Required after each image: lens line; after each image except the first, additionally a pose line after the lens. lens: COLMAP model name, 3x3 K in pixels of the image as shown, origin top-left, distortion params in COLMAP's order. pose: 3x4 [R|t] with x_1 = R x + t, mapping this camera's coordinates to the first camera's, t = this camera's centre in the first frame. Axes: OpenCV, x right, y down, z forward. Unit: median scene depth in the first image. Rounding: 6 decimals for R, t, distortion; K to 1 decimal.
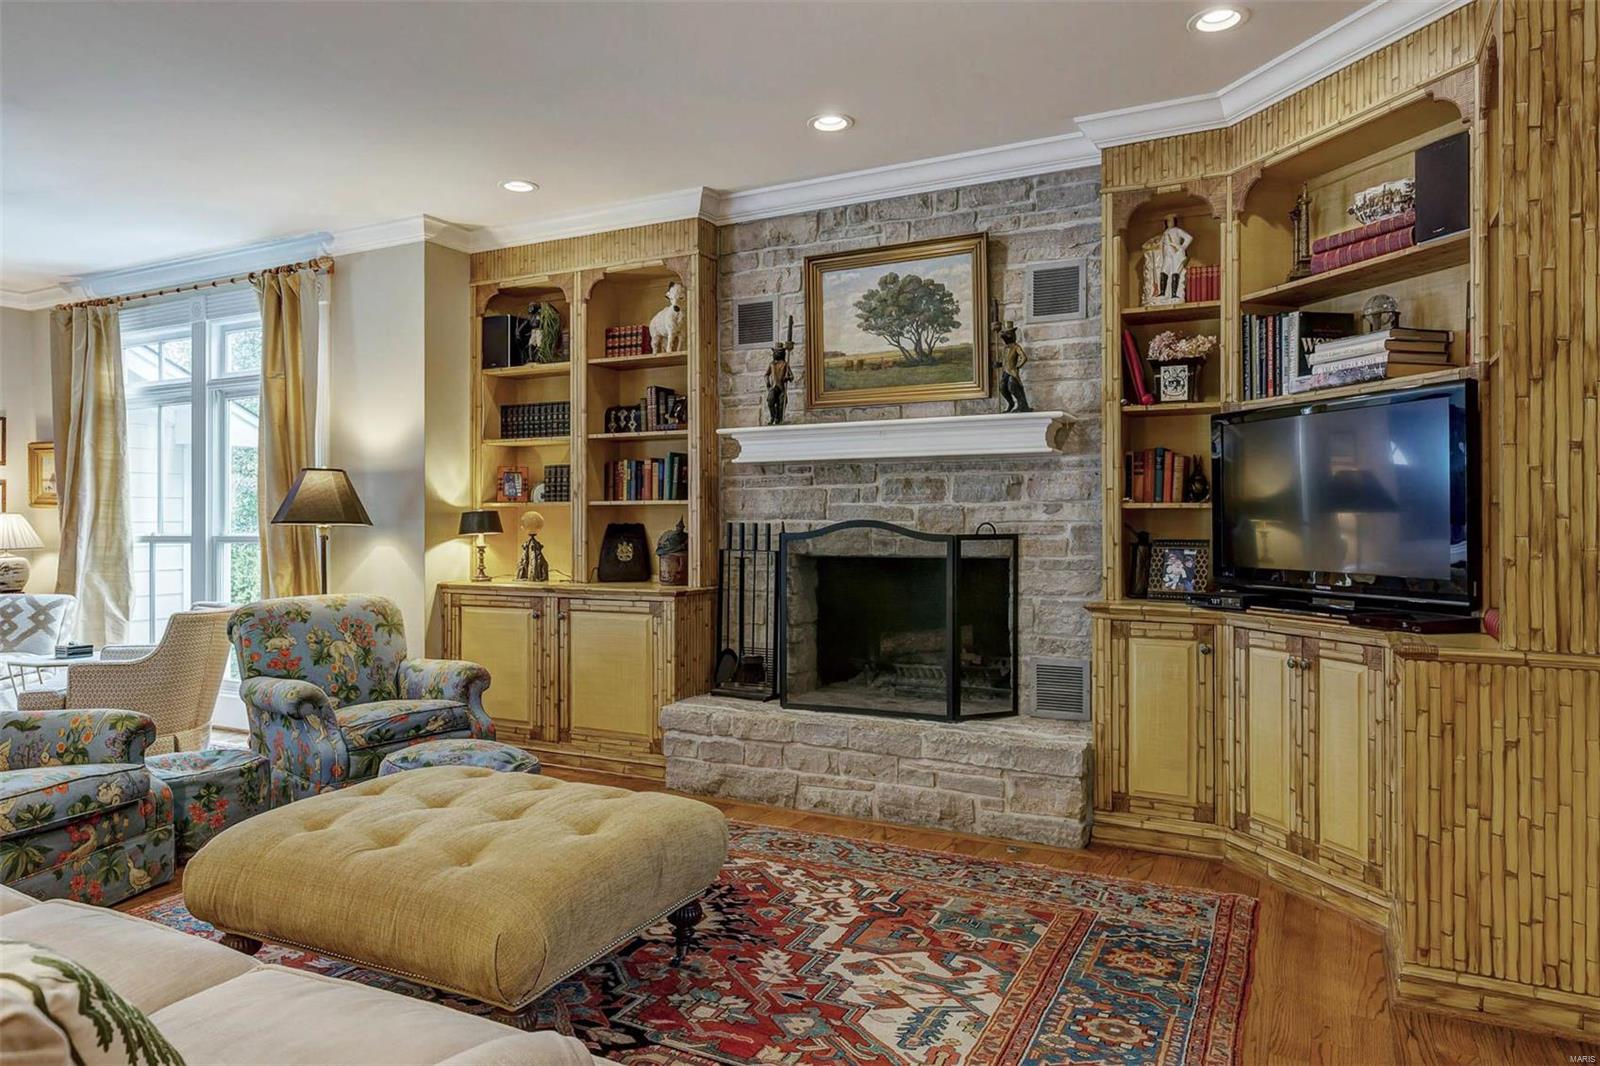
lens RADIAL K [[1029.0, 0, 798.4], [0, 1029.0, 528.6], [0, 0, 1]] dist [0.005617, 0.000180]
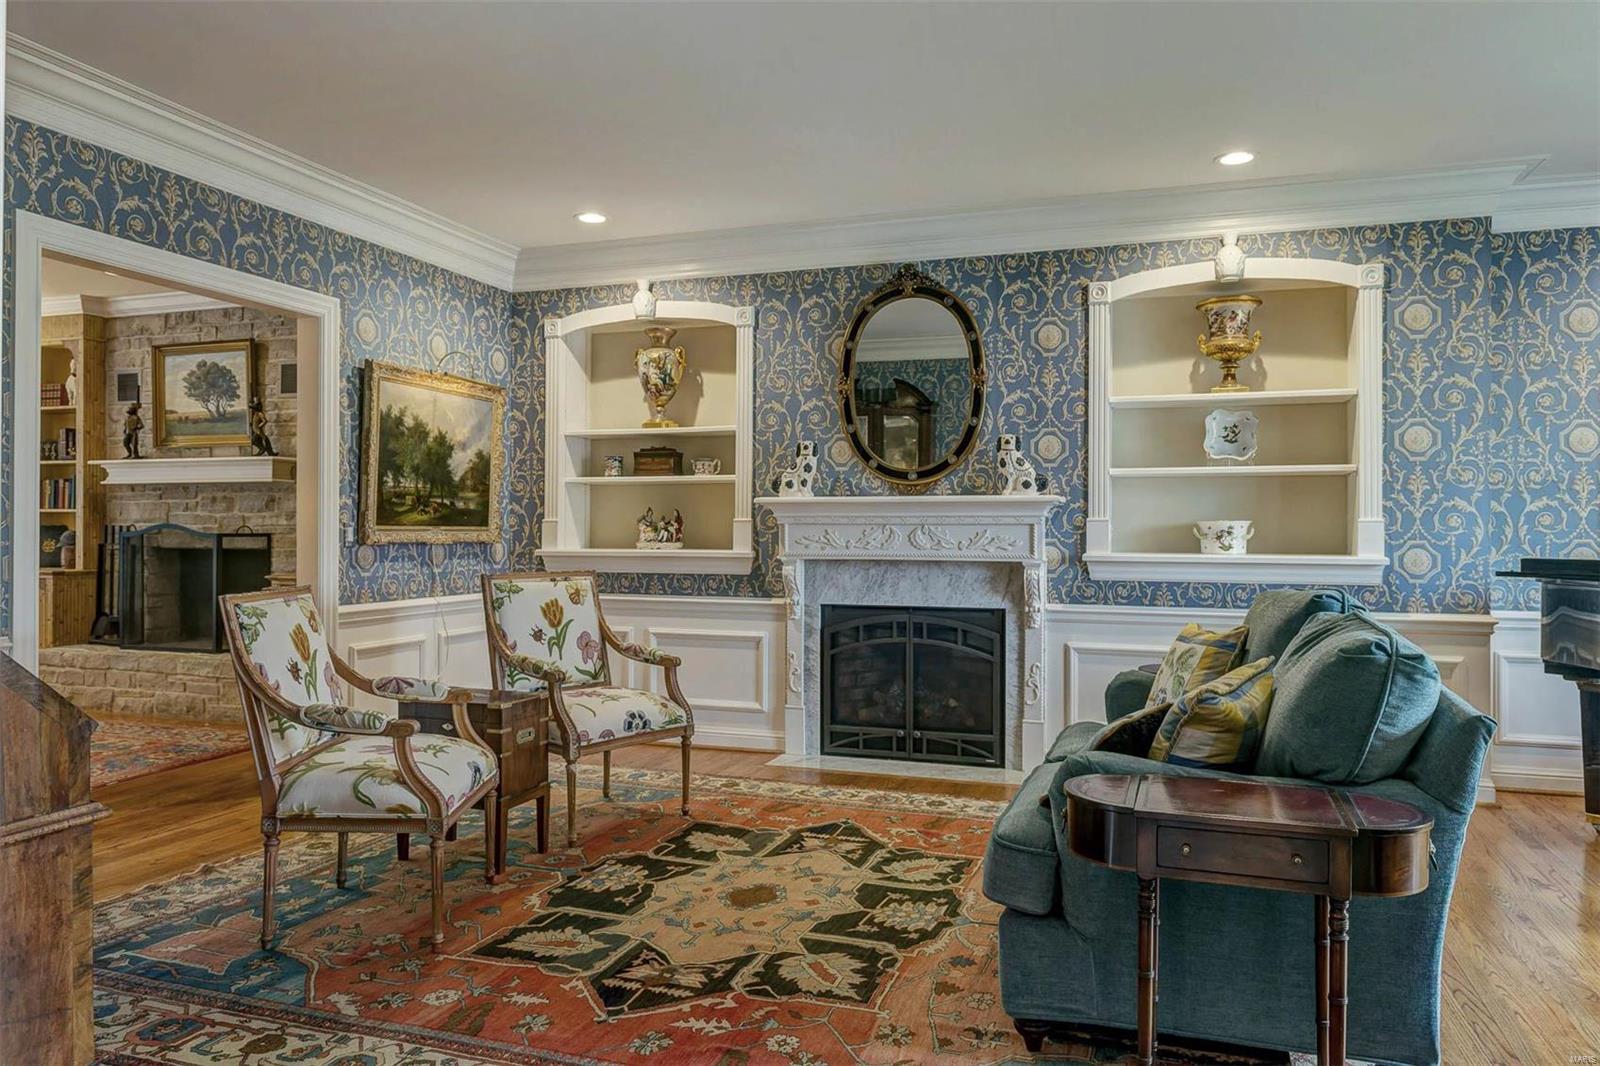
lens RADIAL K [[1086.8, 0, 802.1], [0, 1086.8, 534.2], [0, 0, 1]] dist [-0.000188, -0.000519]
pose [[0.989187, 0.004995, 0.146573, 0.709786], [-0.005008, 0.999987, -0.000281, 0.002696], [-0.146573, -0.000456, 0.989200, -0.686141]]
